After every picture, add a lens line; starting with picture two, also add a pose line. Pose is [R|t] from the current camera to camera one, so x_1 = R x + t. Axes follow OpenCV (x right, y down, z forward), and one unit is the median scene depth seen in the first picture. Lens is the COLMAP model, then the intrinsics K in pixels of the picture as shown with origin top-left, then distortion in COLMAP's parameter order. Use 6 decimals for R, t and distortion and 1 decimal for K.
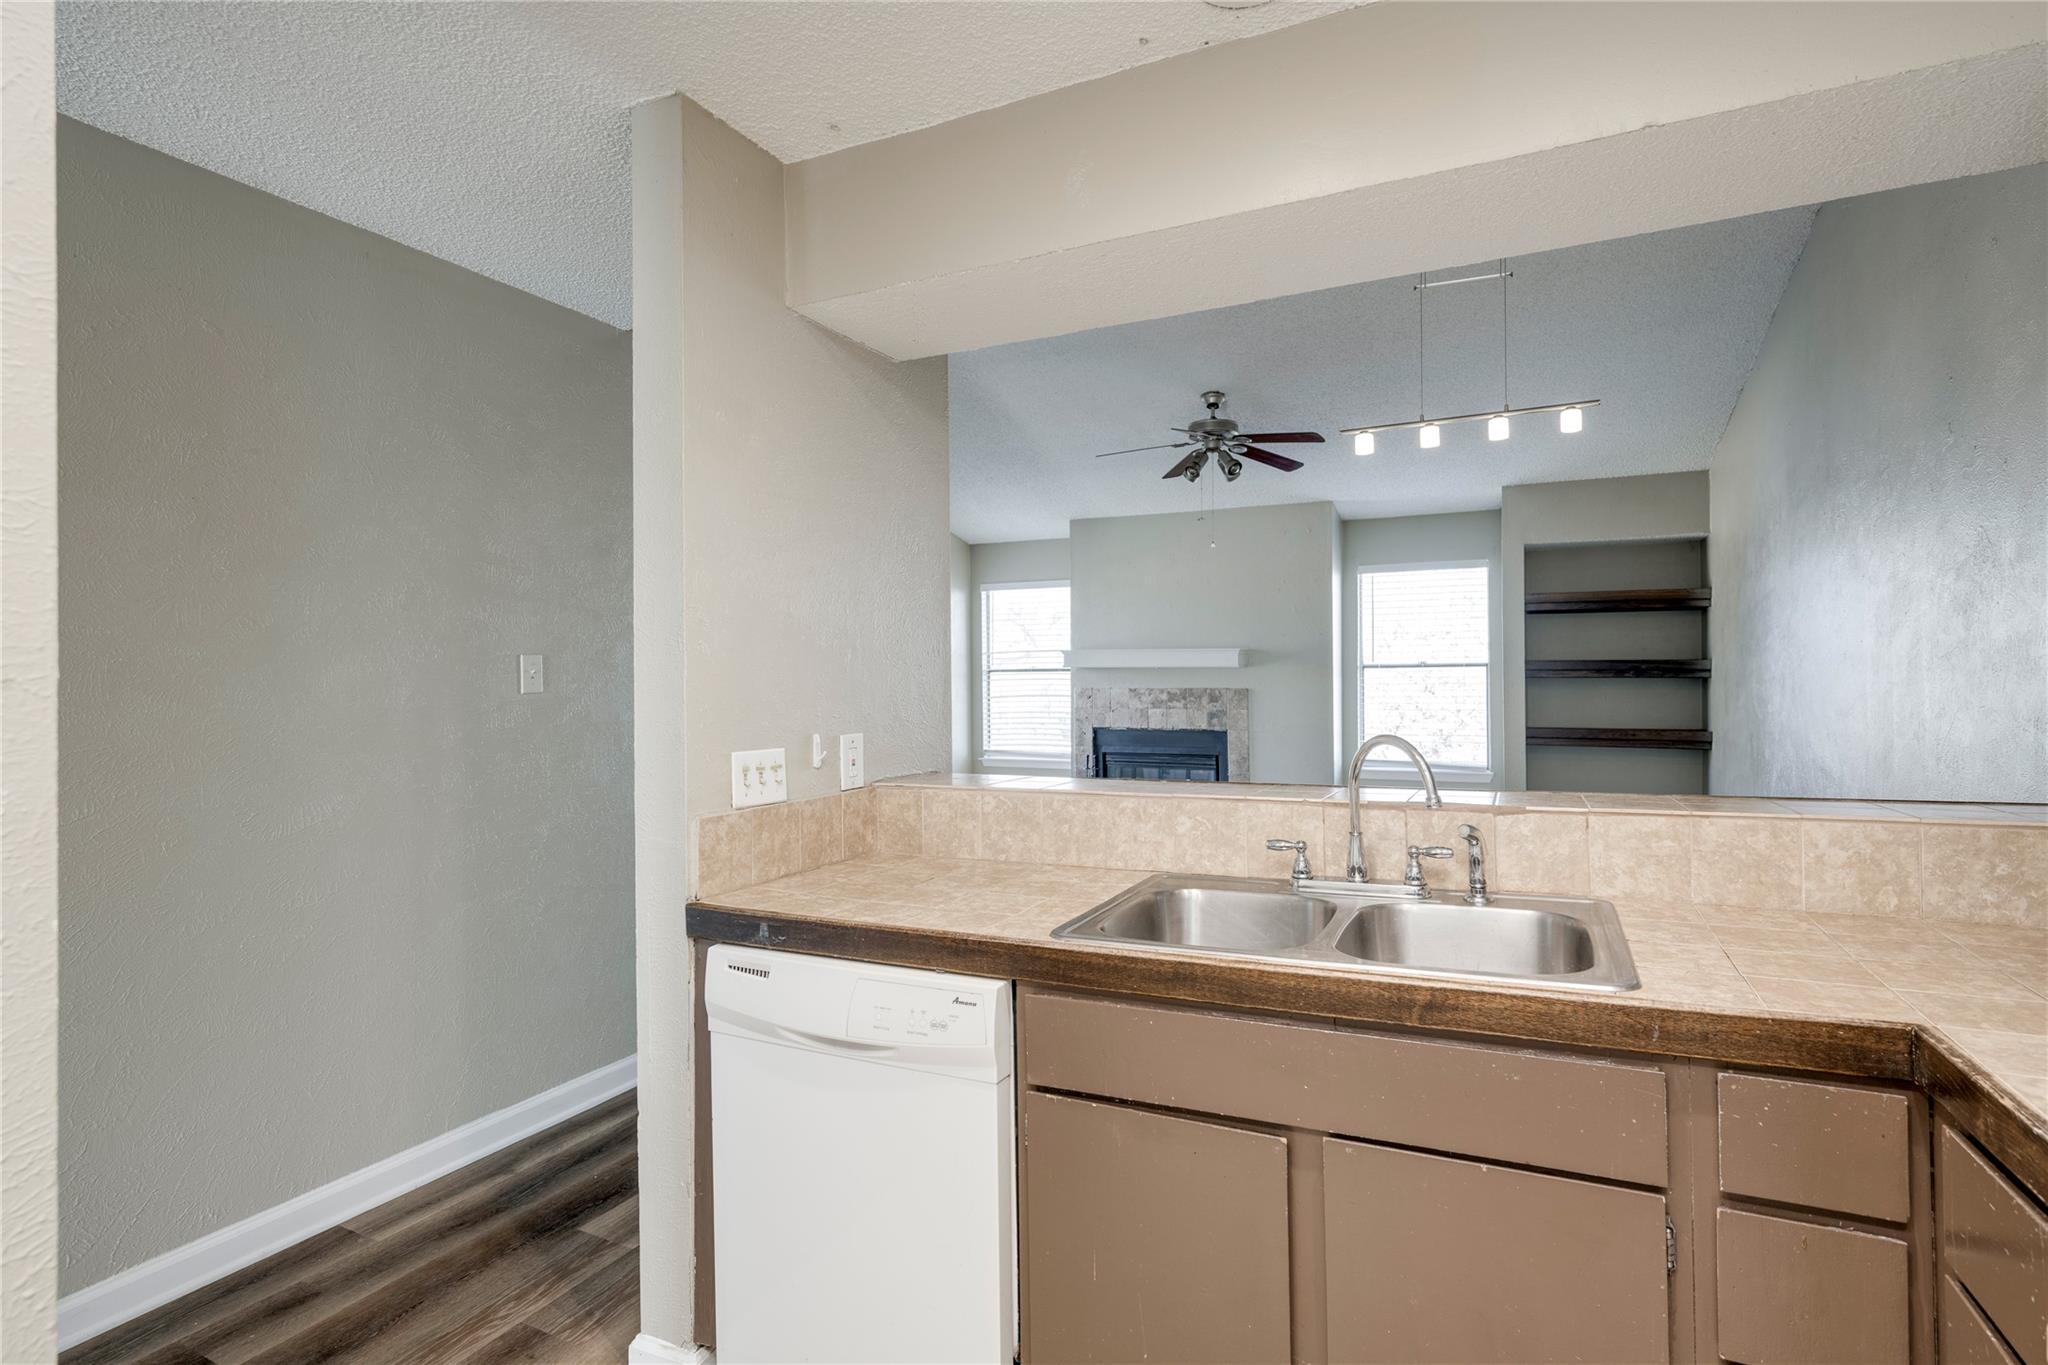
lens RADIAL K [[1025.7, 0, 1043.1], [0, 1025.7, 667.5], [0, 0, 1]] dist [-0.001851, 0.001456]
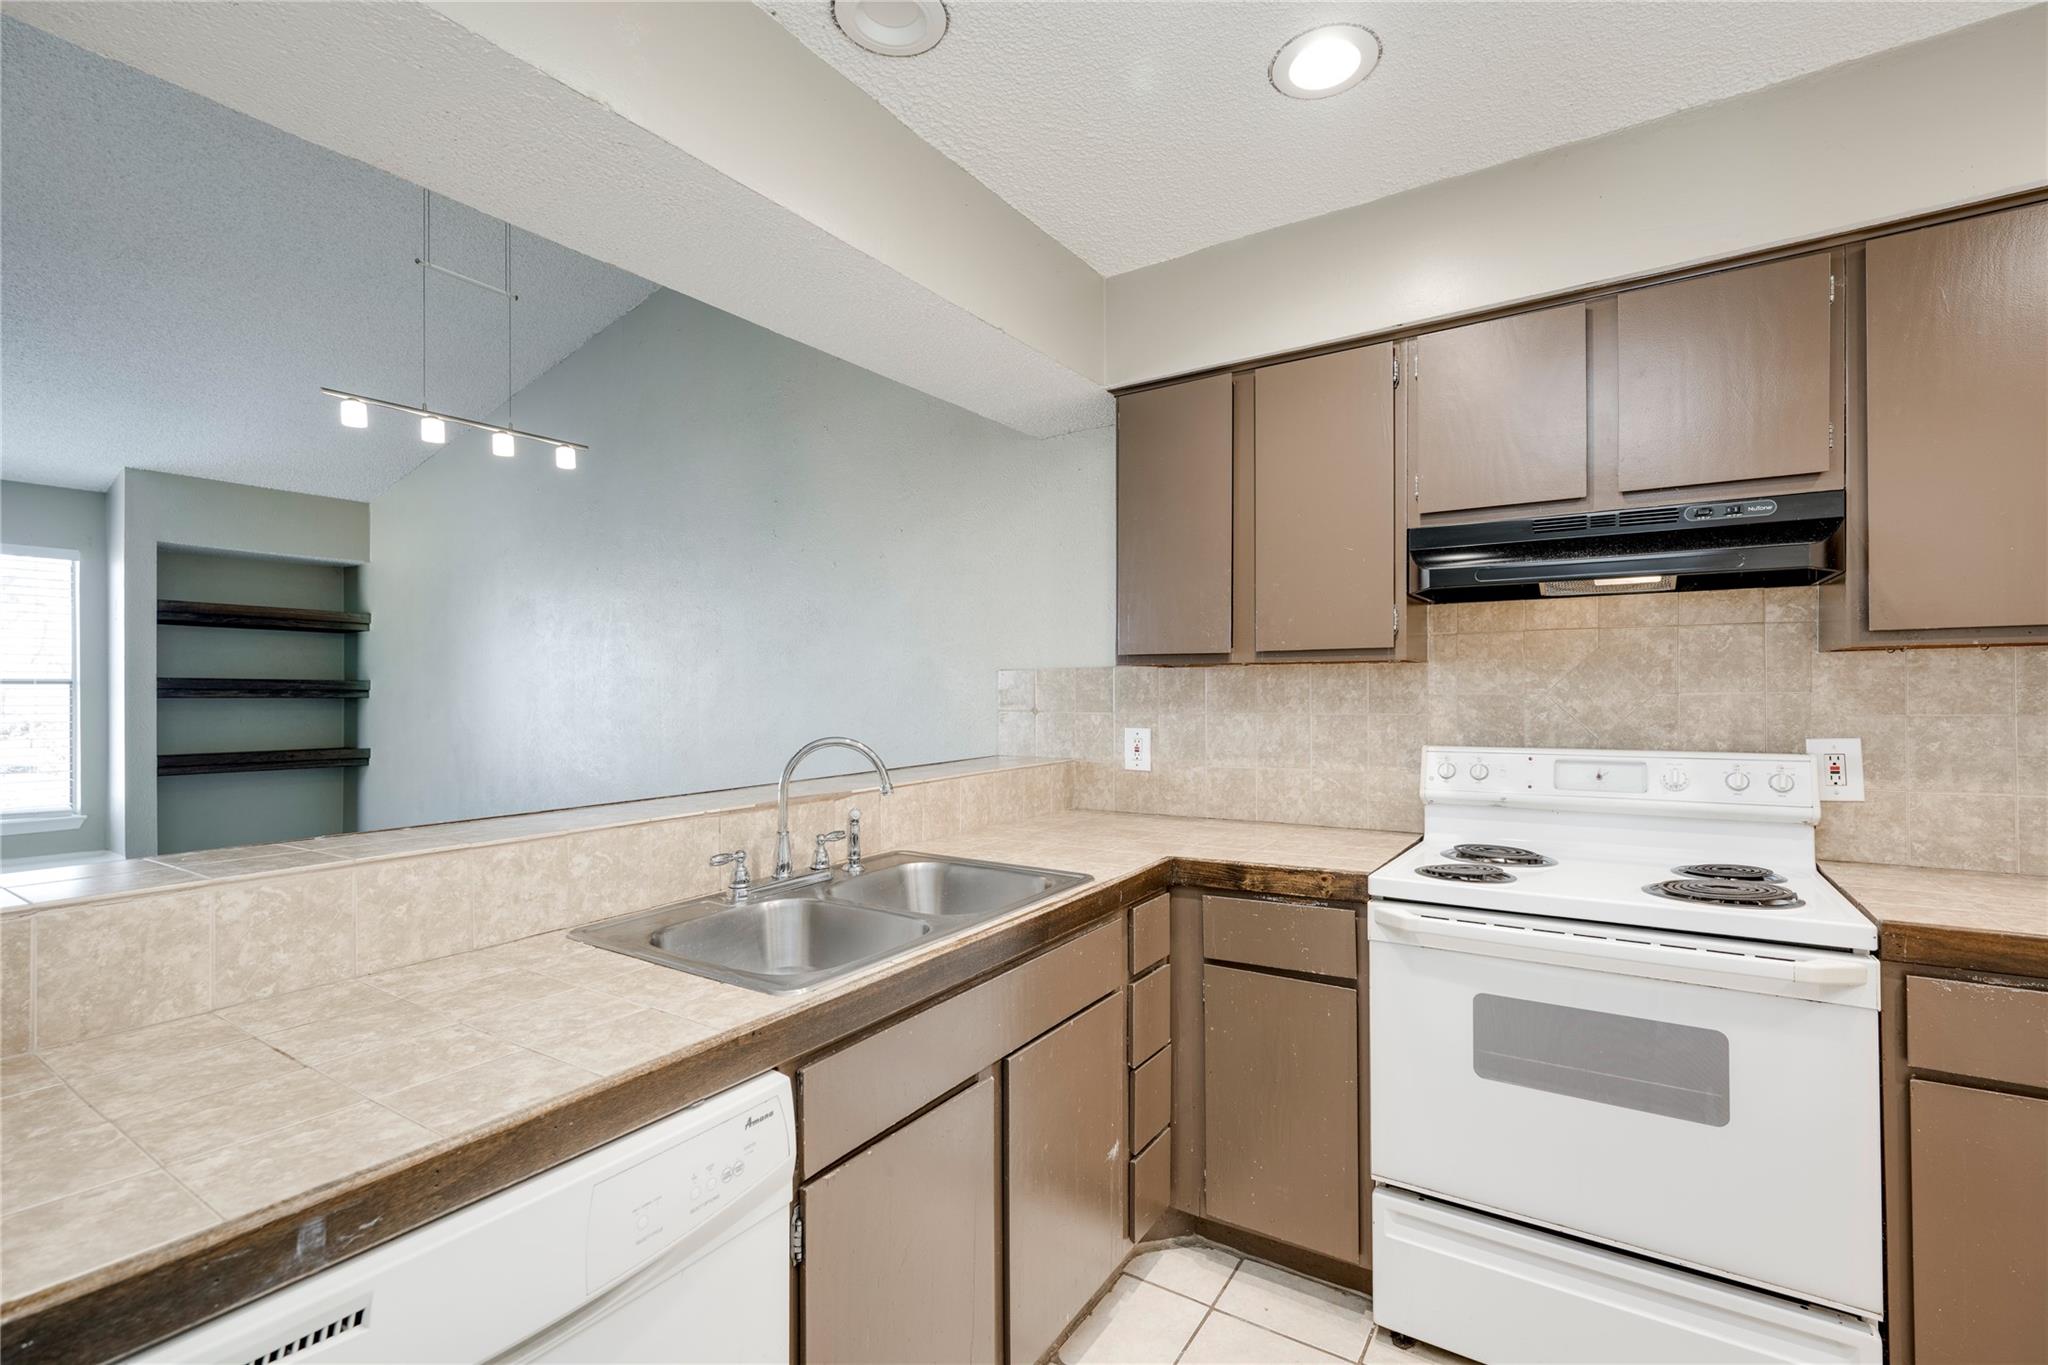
lens RADIAL K [[903.5, 0, 1029.1], [0, 903.5, 688.9], [0, 0, 1]] dist [-0.000087, 0.000295]
pose [[0.148058, 0.010626, 0.988922, -0.342298], [-0.006518, 0.999931, -0.009768, 0.011043], [-0.988957, -0.005000, 0.148117, 0.351445]]
